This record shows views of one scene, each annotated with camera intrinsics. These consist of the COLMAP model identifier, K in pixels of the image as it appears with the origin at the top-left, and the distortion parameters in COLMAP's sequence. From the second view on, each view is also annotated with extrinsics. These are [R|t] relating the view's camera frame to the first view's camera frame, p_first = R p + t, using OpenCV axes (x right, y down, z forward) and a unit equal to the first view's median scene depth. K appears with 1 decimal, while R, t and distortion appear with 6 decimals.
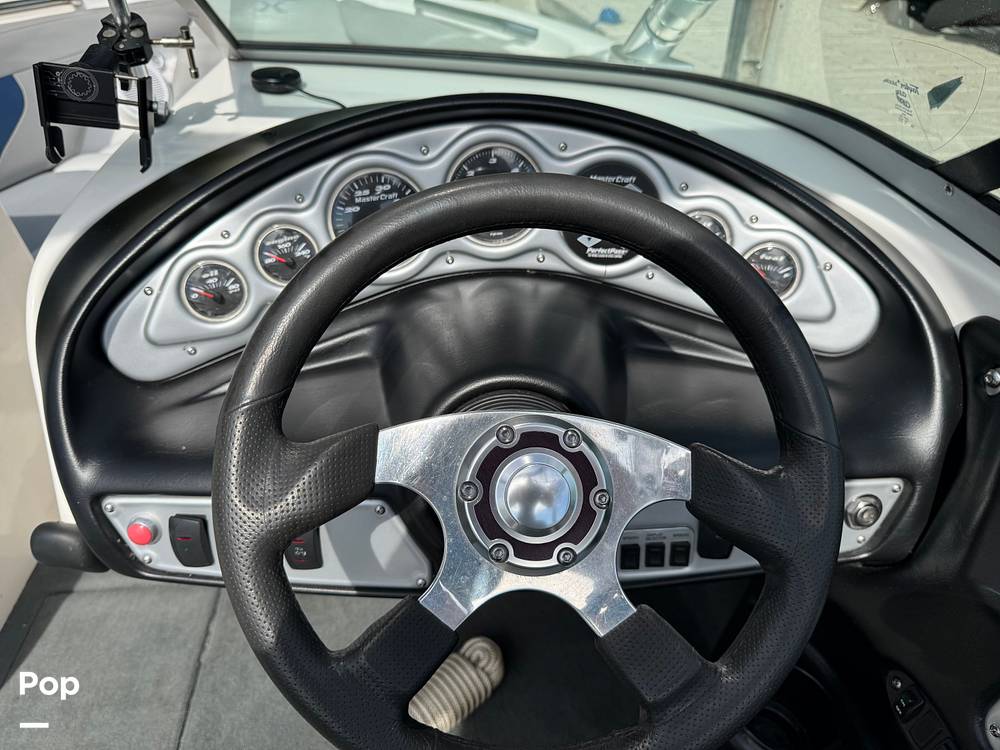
lens RADIAL K [[684.0, 0, 495.1], [0, 684.0, 394.1], [0, 0, 1]] dist [-0.006910, 0.000904]
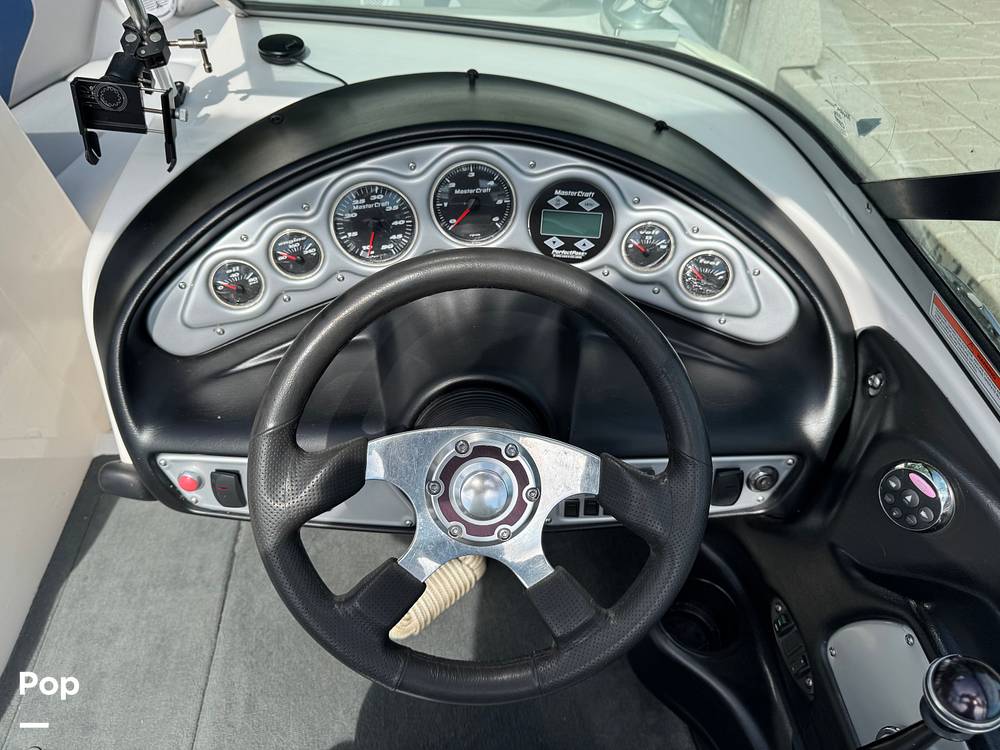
lens RADIAL K [[690.2, 0, 500.0], [0, 690.2, 375.0], [0, 0, 1]] dist [0.006249, -0.005017]
pose [[0.999537, 0.025715, -0.016246, 0.072683], [-0.022500, 0.984487, 0.174007, -0.212439], [0.020468, -0.173561, 0.984610, -0.207798]]
